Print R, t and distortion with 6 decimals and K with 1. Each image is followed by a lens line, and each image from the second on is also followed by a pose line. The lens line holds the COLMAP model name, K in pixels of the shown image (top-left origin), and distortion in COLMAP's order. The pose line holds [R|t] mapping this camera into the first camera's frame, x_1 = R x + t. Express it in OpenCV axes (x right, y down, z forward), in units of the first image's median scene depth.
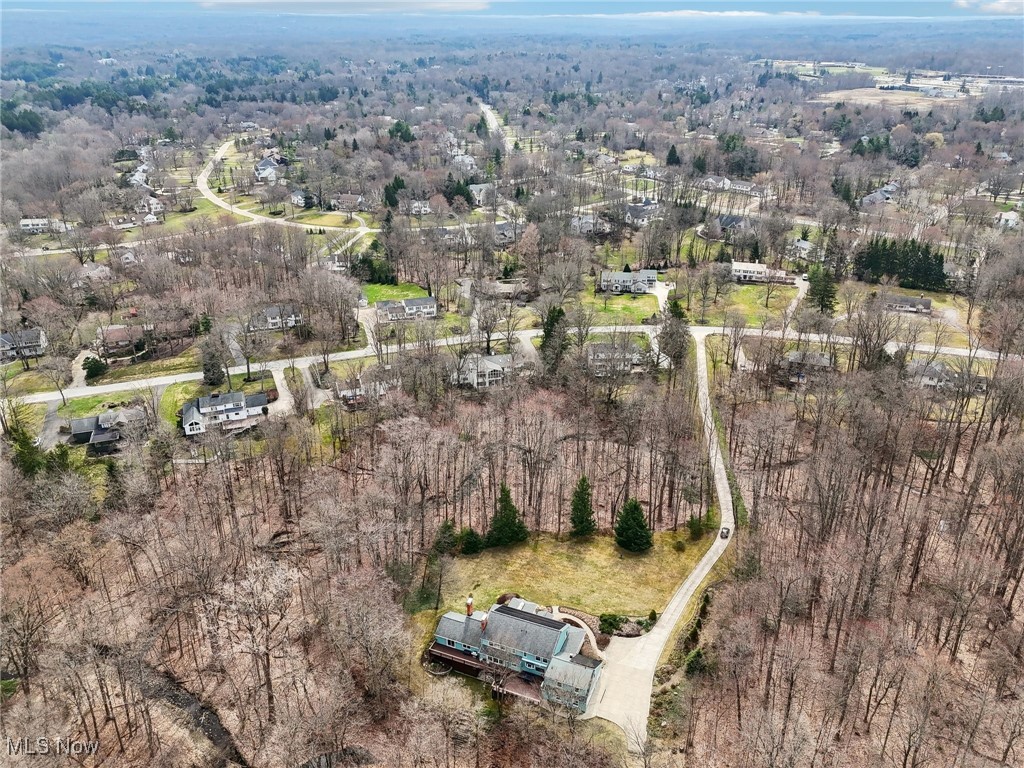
lens RADIAL K [[766.6, 0, 512.0], [0, 766.6, 384.0], [0, 0, 1]] dist [0.066182, -0.055575]
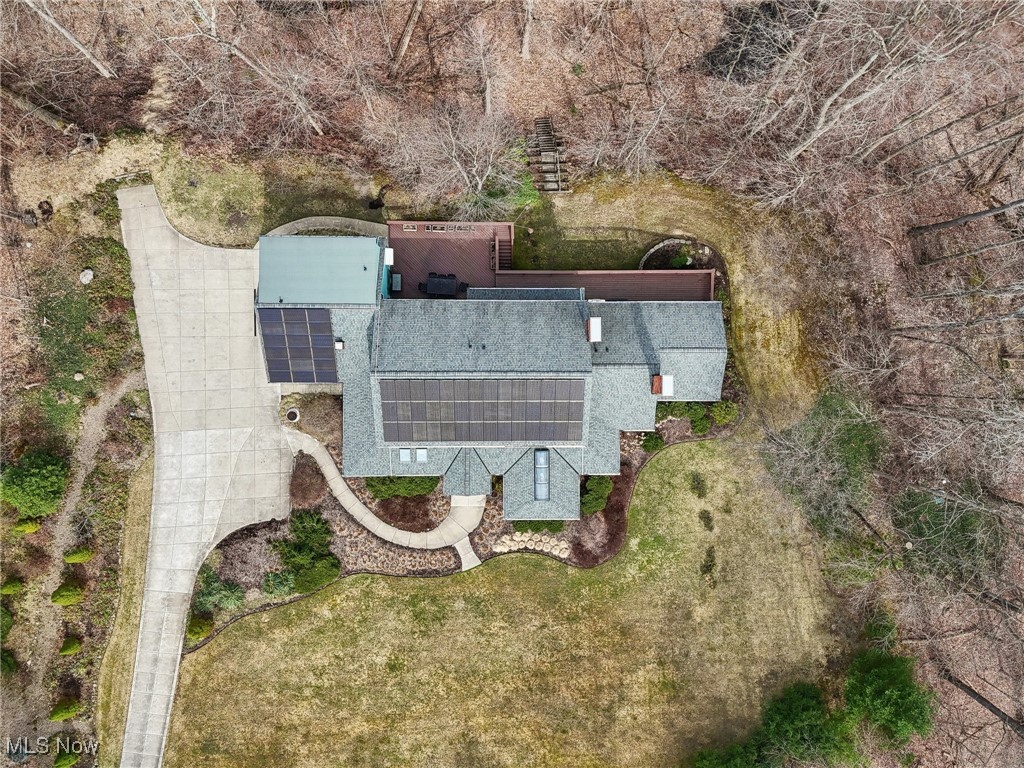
lens RADIAL K [[766.6, 0, 512.0], [0, 766.6, 384.0], [0, 0, 1]] dist [0.066182, -0.055575]
pose [[-0.922306, 0.386068, -0.017427, 0.012773], [-0.185030, -0.401543, 0.896954, -0.003369], [0.339288, 0.830491, 0.441780, 0.820245]]
